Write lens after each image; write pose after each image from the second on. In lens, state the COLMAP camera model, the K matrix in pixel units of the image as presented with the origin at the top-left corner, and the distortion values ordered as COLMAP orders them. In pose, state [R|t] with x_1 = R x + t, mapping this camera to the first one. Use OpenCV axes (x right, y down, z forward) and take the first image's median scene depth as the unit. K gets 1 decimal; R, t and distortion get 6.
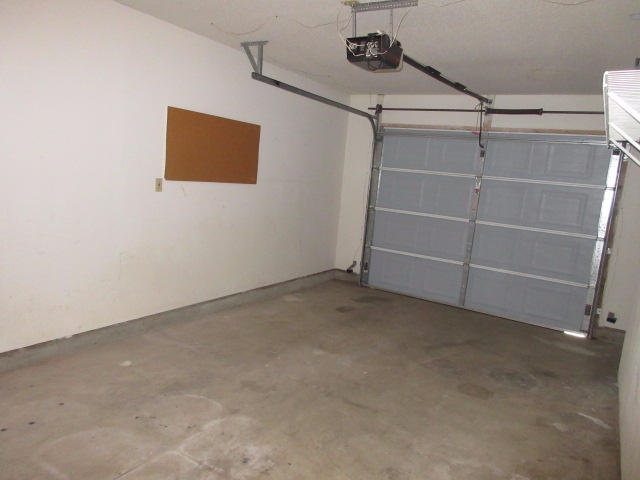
lens RADIAL K [[482.3, 0, 319.8], [0, 482.3, 240.3], [0, 0, 1]] dist [0.013500, -0.005387]
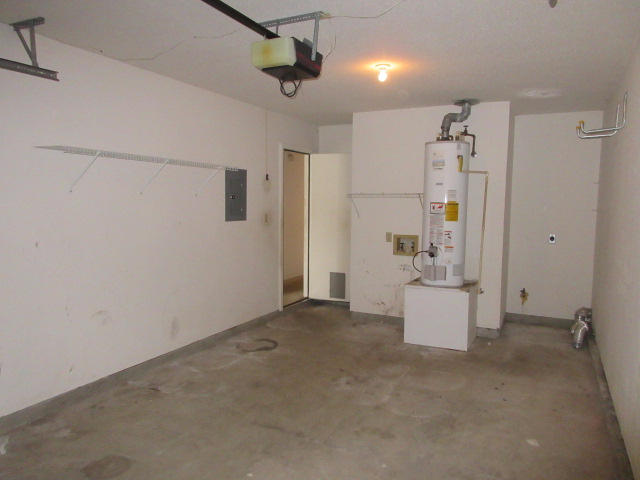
lens RADIAL K [[482.3, 0, 320.1], [0, 482.3, 240.7], [0, 0, 1]] dist [0.013500, -0.005387]
pose [[-0.990917, -0.093258, -0.096880, 0.111835], [-0.111968, 0.971190, 0.210366, -0.268215], [0.074471, 0.219303, -0.972811, 1.951062]]
